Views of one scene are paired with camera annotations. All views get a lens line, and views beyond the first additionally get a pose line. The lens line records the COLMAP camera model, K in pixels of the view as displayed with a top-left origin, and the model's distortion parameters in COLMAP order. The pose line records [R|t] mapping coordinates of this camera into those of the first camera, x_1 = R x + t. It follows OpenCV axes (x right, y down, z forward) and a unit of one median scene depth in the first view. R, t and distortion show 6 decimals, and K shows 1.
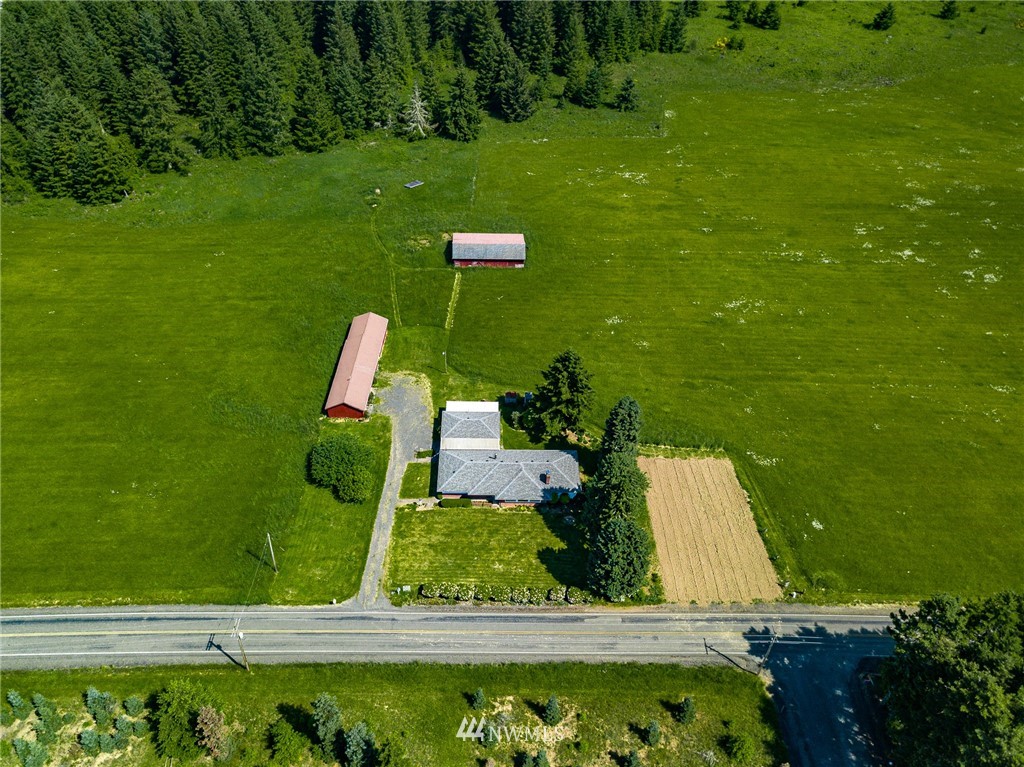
lens RADIAL K [[780.1, 0, 512.0], [0, 780.1, 383.5], [0, 0, 1]] dist [0.038193, -0.007725]
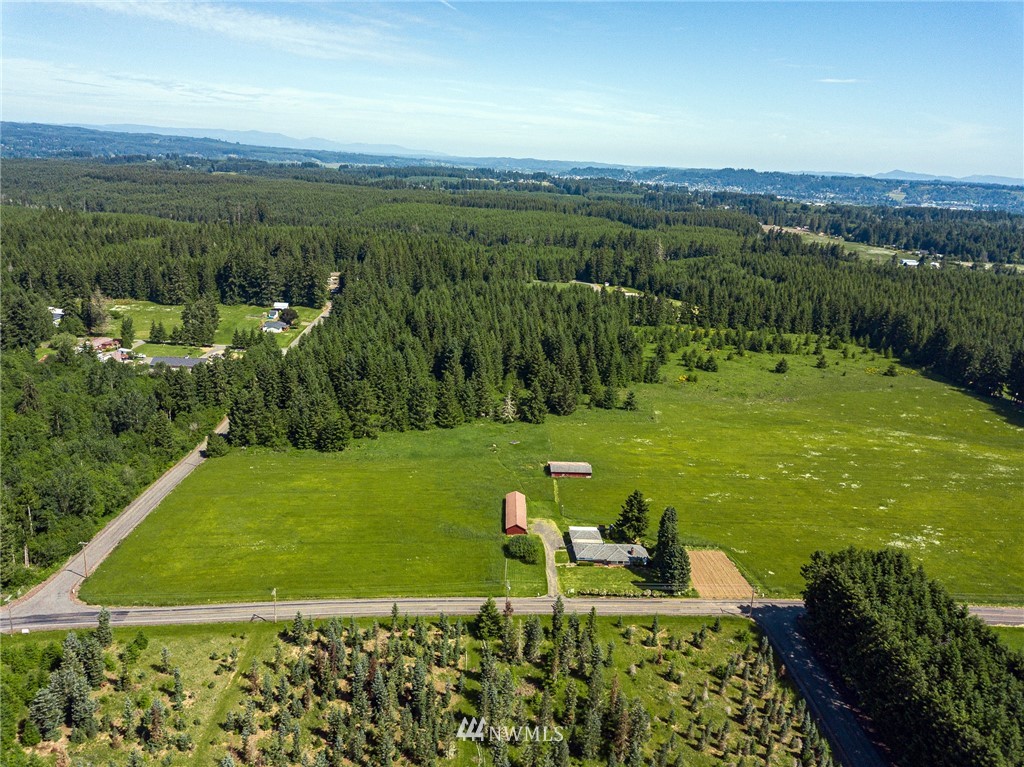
lens RADIAL K [[786.3, 0, 512.0], [0, 786.3, 383.5], [0, 0, 1]] dist [0.028399, -0.002084]
pose [[0.998901, 0.005837, 0.046495, -0.210554], [0.014748, 0.902631, -0.430163, 0.355130], [-0.044478, 0.430376, 0.901553, -0.569880]]
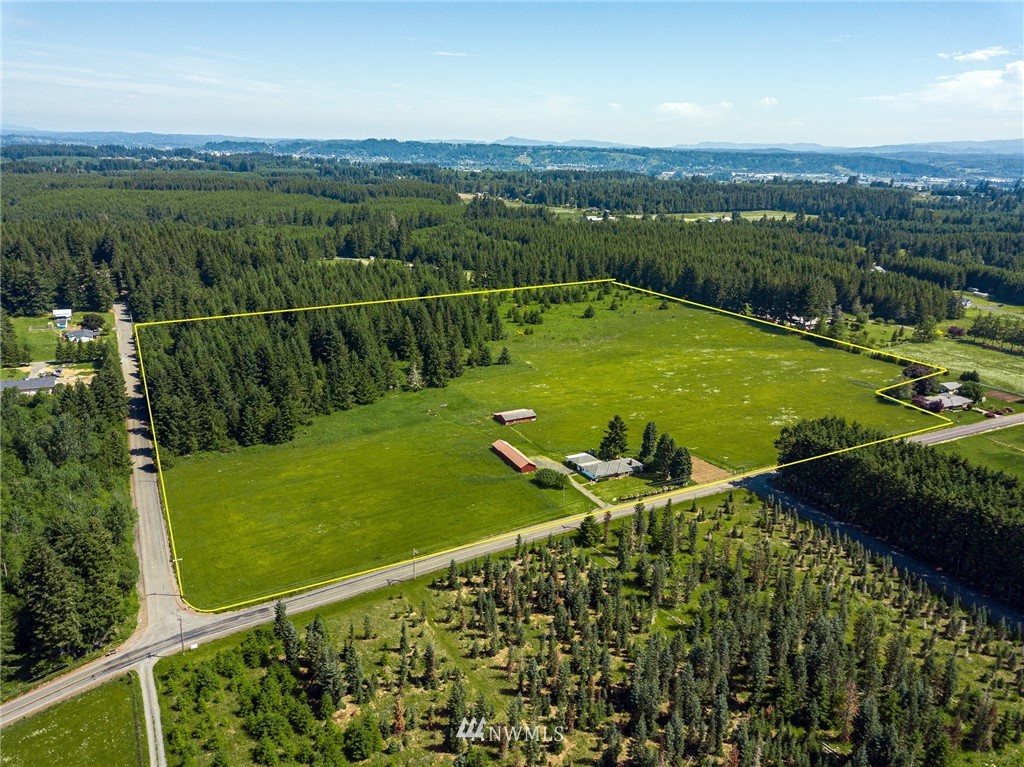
lens RADIAL K [[786.3, 0, 512.0], [0, 786.3, 383.5], [0, 0, 1]] dist [0.028399, -0.002084]
pose [[0.882691, -0.148486, 0.445879, -0.799738], [0.315863, 0.889964, -0.328929, 0.355248], [-0.347975, 0.431179, 0.832465, -0.603977]]
